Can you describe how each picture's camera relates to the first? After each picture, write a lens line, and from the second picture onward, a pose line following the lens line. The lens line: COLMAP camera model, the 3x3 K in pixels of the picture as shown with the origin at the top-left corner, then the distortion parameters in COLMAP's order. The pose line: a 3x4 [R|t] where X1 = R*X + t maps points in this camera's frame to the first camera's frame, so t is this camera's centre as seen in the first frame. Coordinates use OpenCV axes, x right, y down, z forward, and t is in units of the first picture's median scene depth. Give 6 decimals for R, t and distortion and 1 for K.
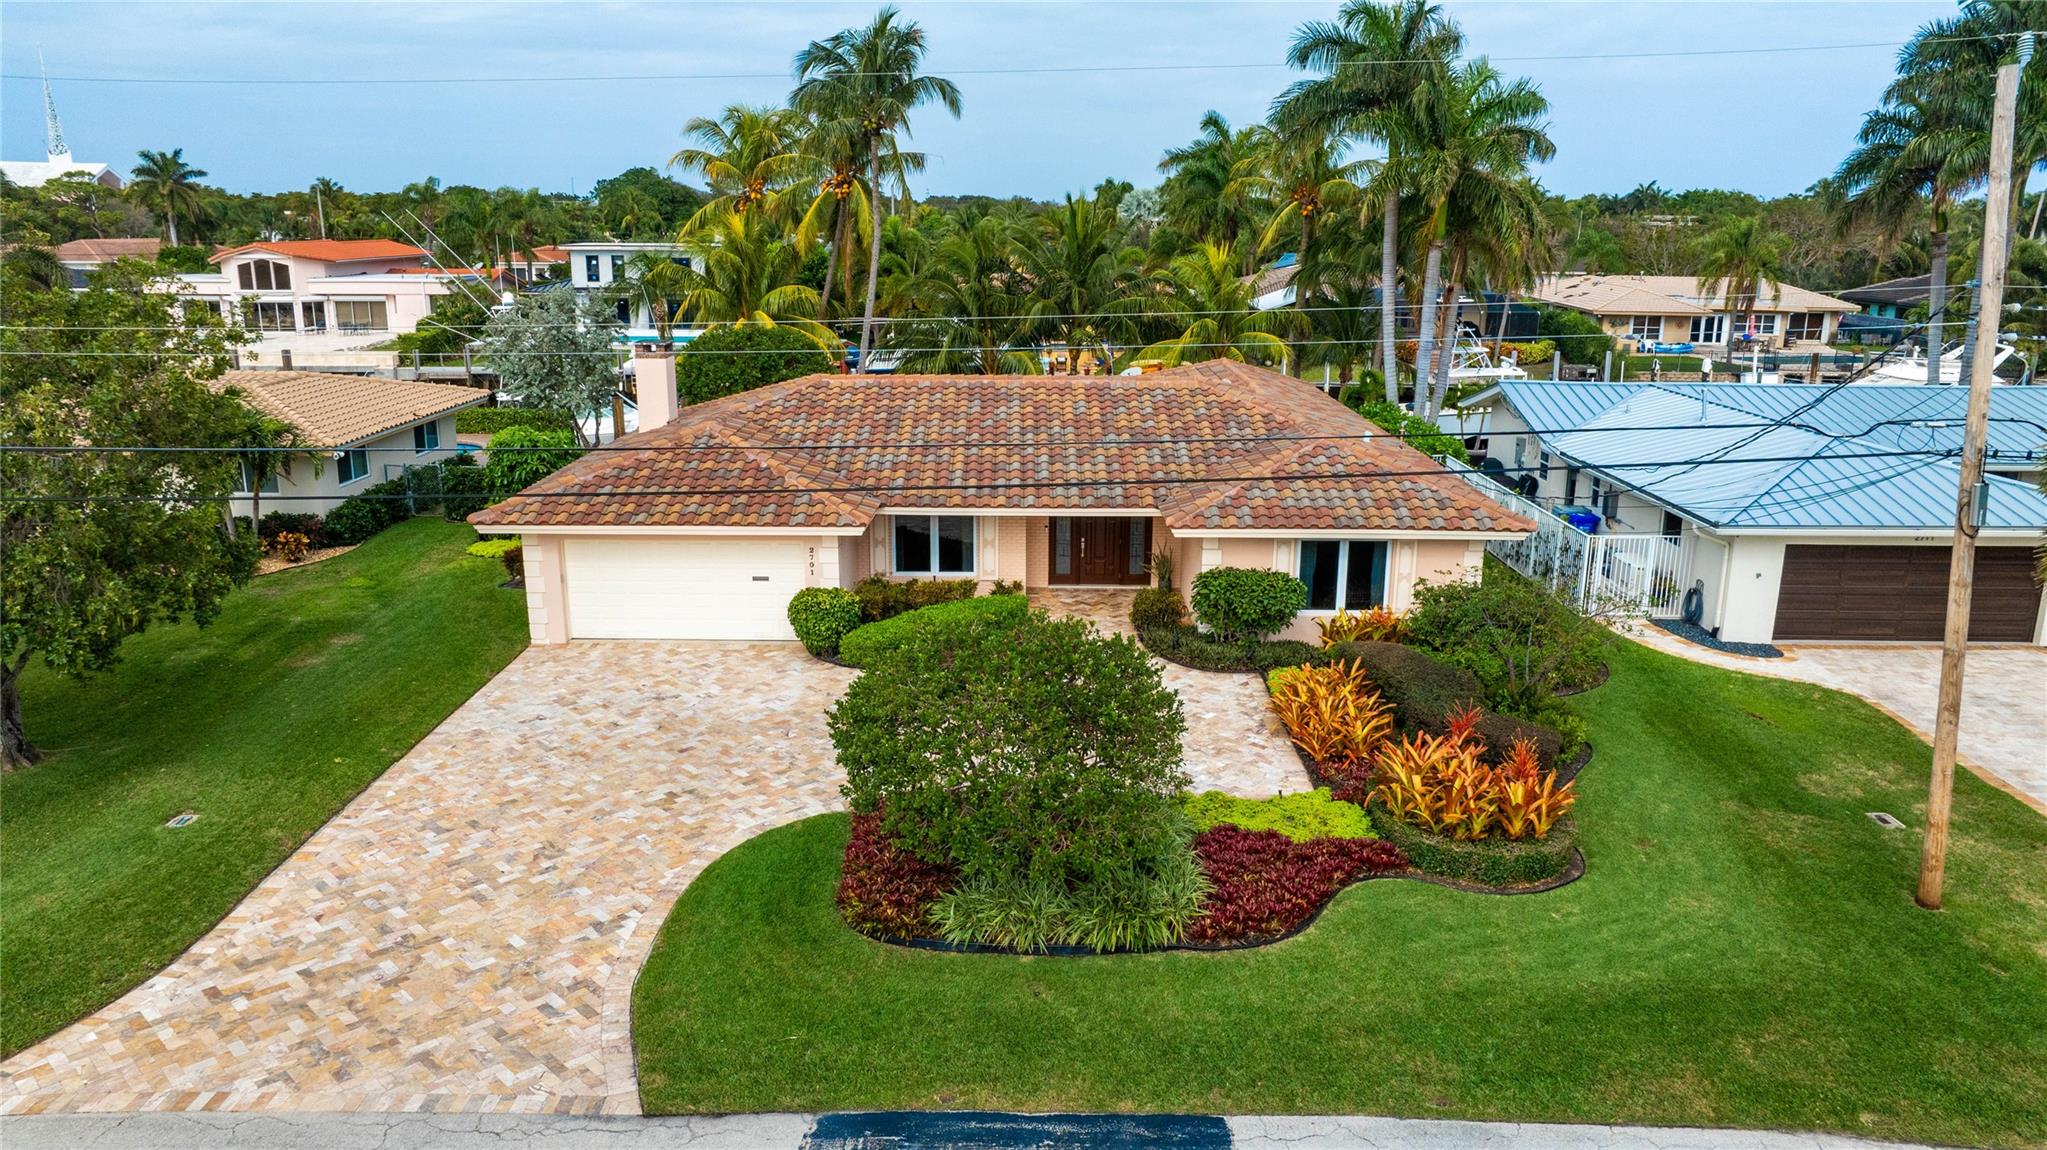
lens RADIAL K [[1499.8, 0, 1023.5], [0, 1499.8, 575.0], [0, 0, 1]] dist [-0.018290, -0.001737]
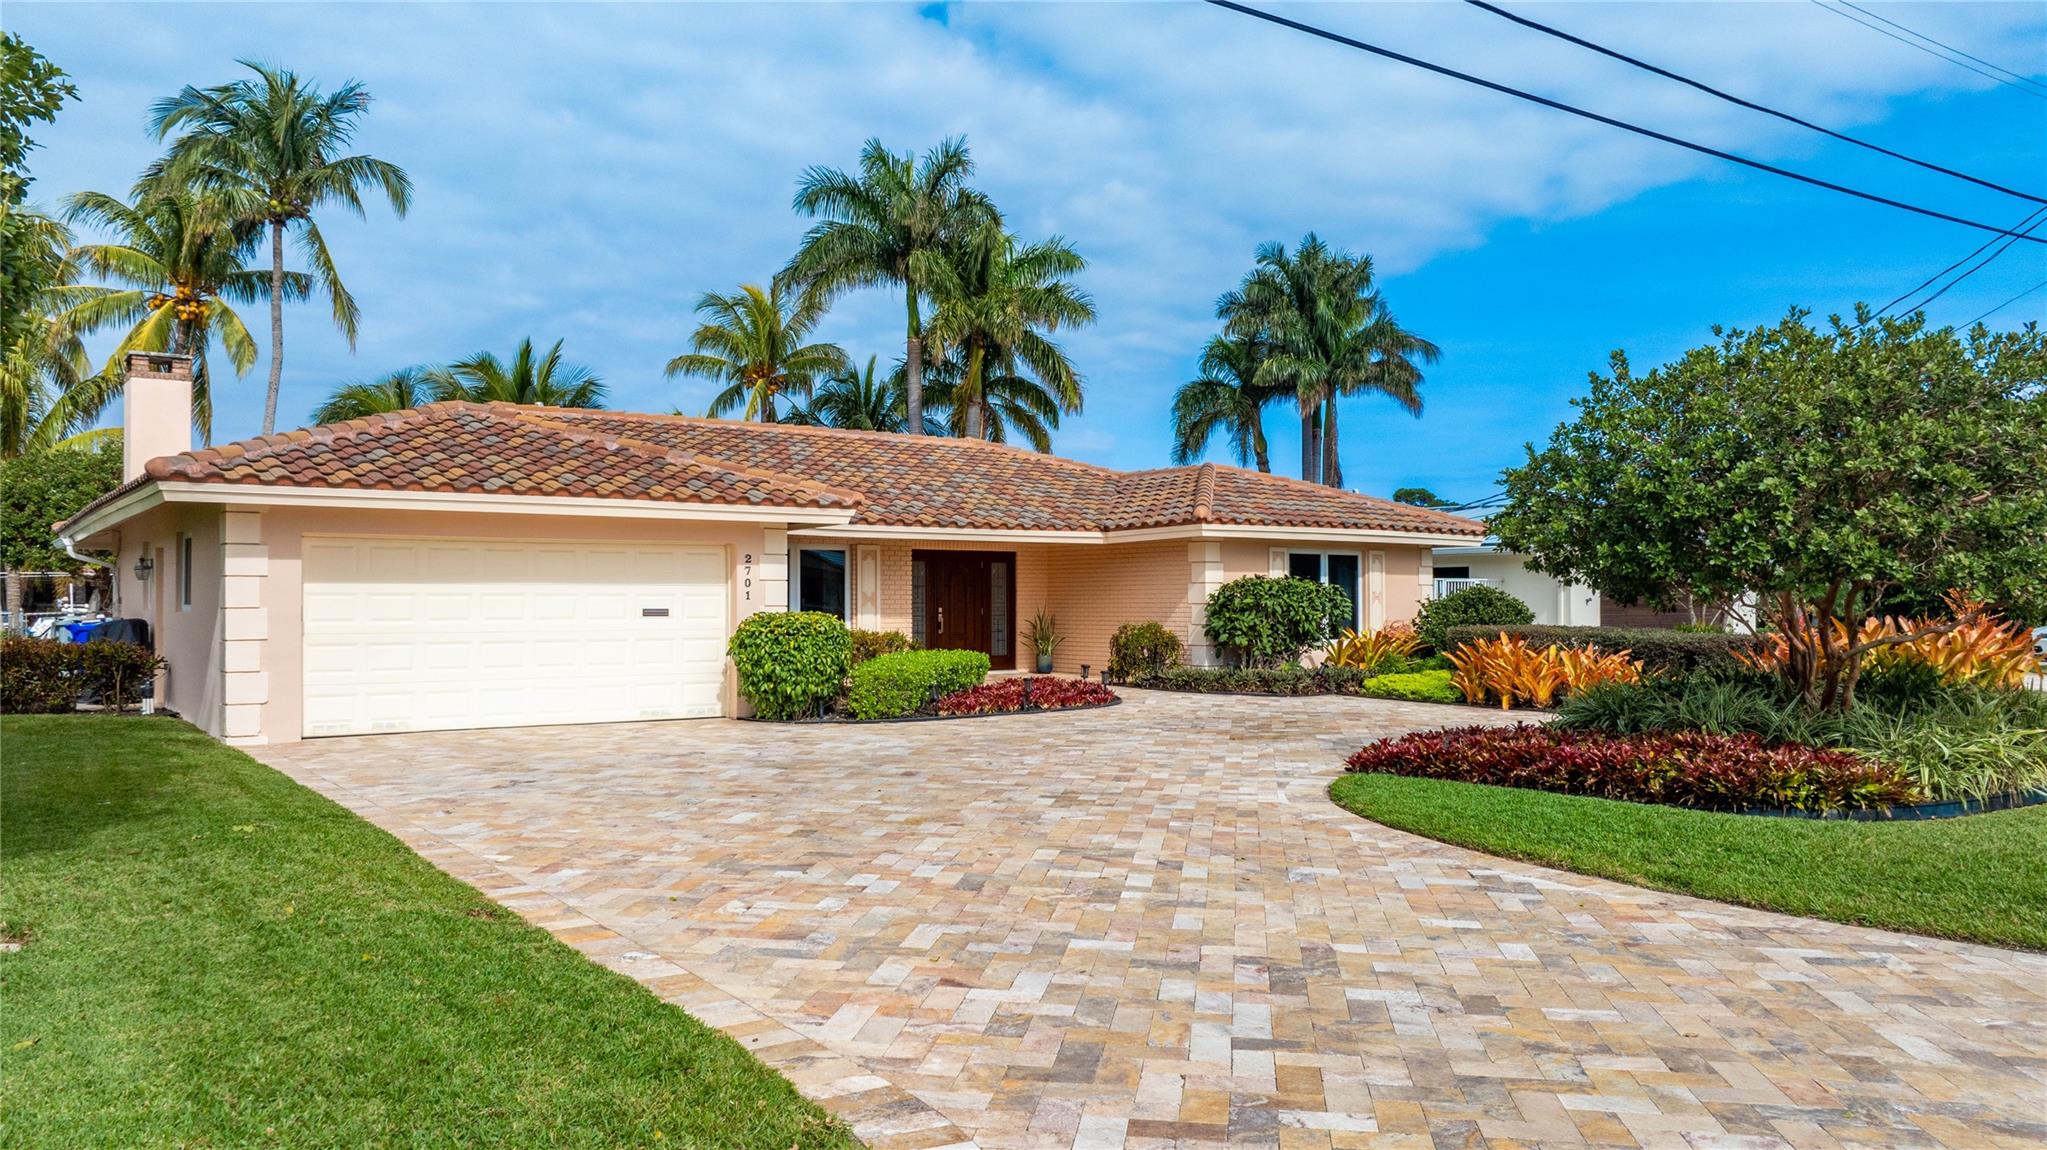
lens RADIAL K [[1499.8, 0, 1023.5], [0, 1499.8, 575.0], [0, 0, 1]] dist [-0.018290, -0.001737]
pose [[0.790615, 0.008408, 0.612256, -0.269405], [0.154237, 0.964930, -0.212420, 0.087138], [-0.592570, 0.262374, 0.761591, 0.288432]]
